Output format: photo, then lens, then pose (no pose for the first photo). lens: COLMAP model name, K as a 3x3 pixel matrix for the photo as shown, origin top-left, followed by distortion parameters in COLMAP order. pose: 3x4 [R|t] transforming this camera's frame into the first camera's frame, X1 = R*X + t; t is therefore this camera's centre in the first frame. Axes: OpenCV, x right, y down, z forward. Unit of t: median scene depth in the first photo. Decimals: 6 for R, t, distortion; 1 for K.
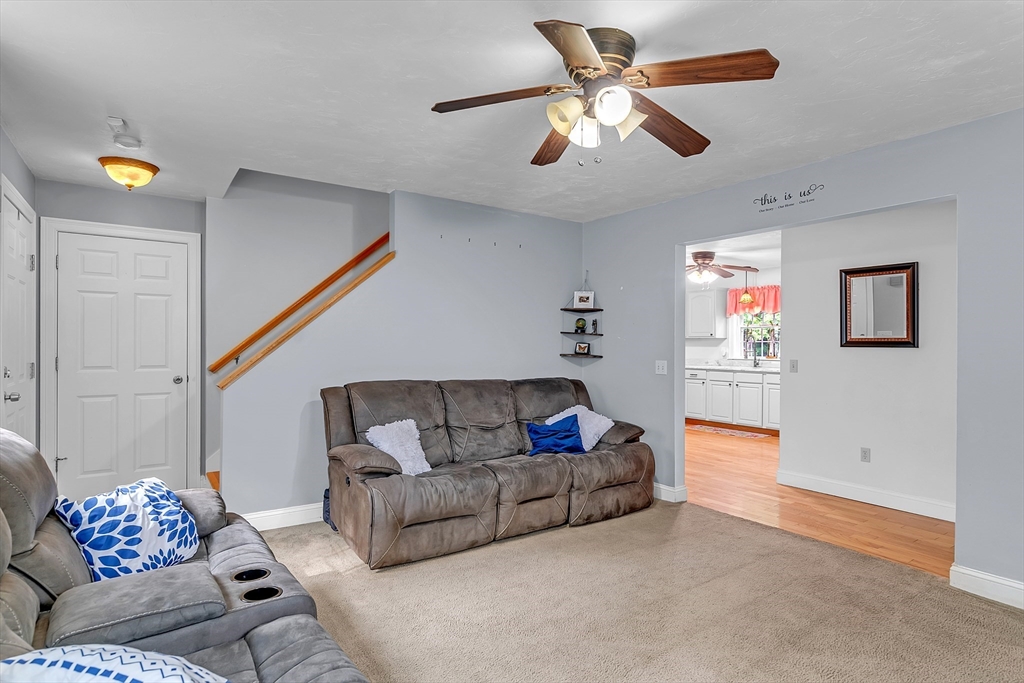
lens RADIAL K [[548.0, 0, 514.9], [0, 548.0, 342.4], [0, 0, 1]] dist [-0.017965, 0.012907]
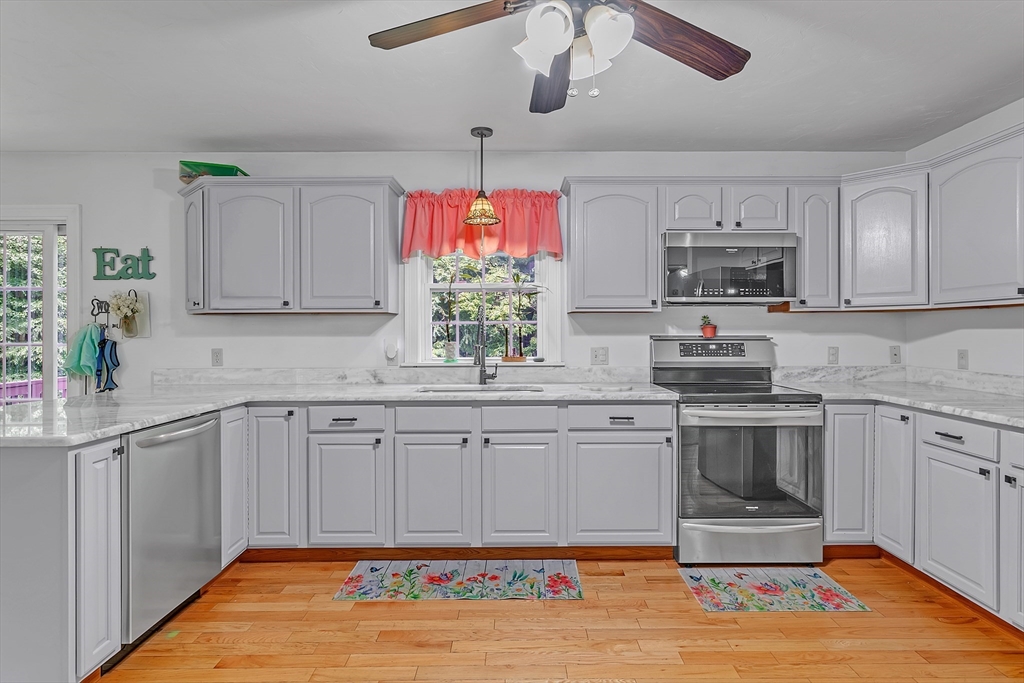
lens RADIAL K [[548.0, 0, 520.4], [0, 548.0, 327.2], [0, 0, 1]] dist [-0.017965, 0.012907]
pose [[0.560070, 0.000764, 0.828445, 0.179751], [0.003254, 0.999990, -0.003123, 0.006067], [-0.828439, 0.004445, 0.560062, 1.203274]]
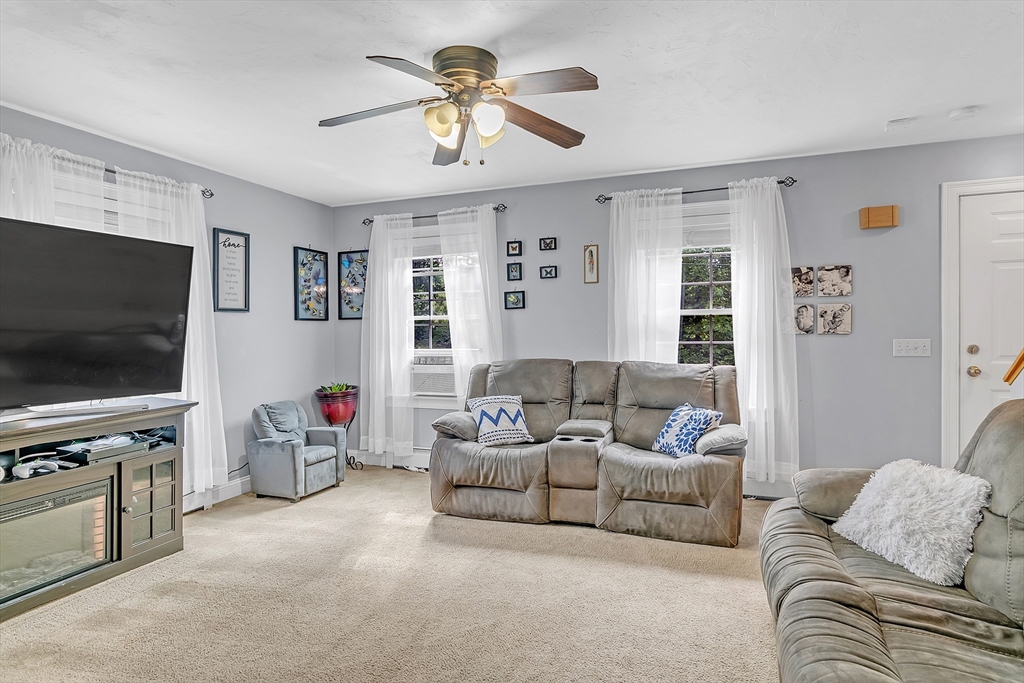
lens RADIAL K [[548.0, 0, 520.2], [0, 548.0, 333.2], [0, 0, 1]] dist [-0.017965, 0.012907]
pose [[-0.819498, 0.008893, -0.573013, 0.298005], [0.007278, 0.999960, 0.005110, 0.005750], [0.573036, 0.000018, -0.819530, 0.850996]]
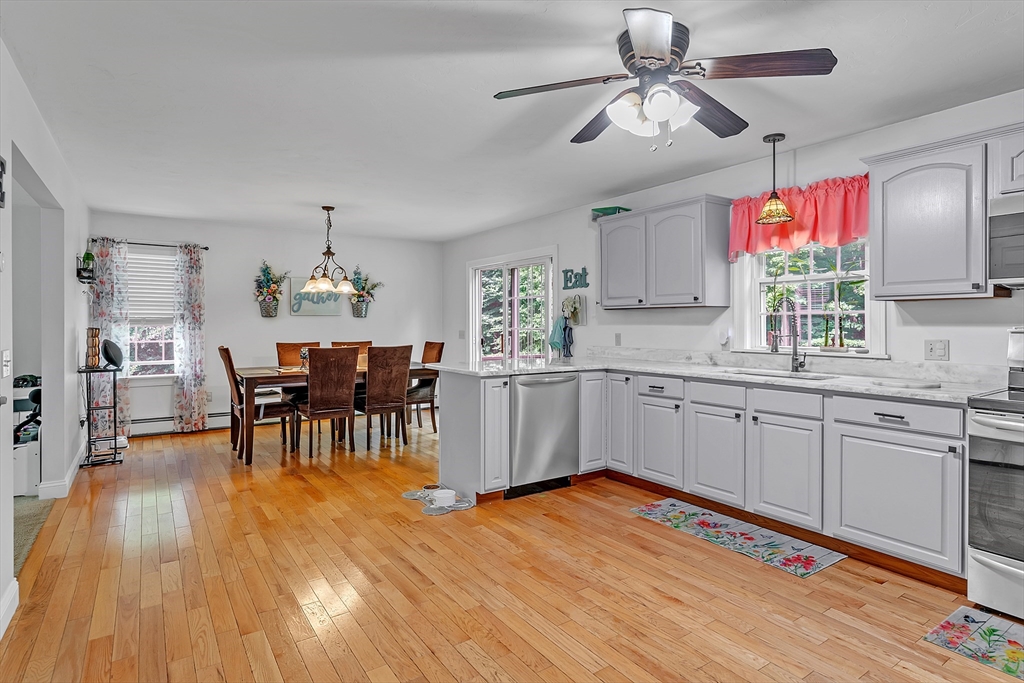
lens RADIAL K [[548.0, 0, 520.8], [0, 548.0, 320.2], [0, 0, 1]] dist [-0.017965, 0.012907]
pose [[0.999974, -0.006245, 0.003611, 0.356038], [0.006252, 0.999979, -0.001828, 0.006447], [-0.003600, 0.001851, 0.999992, 0.915128]]
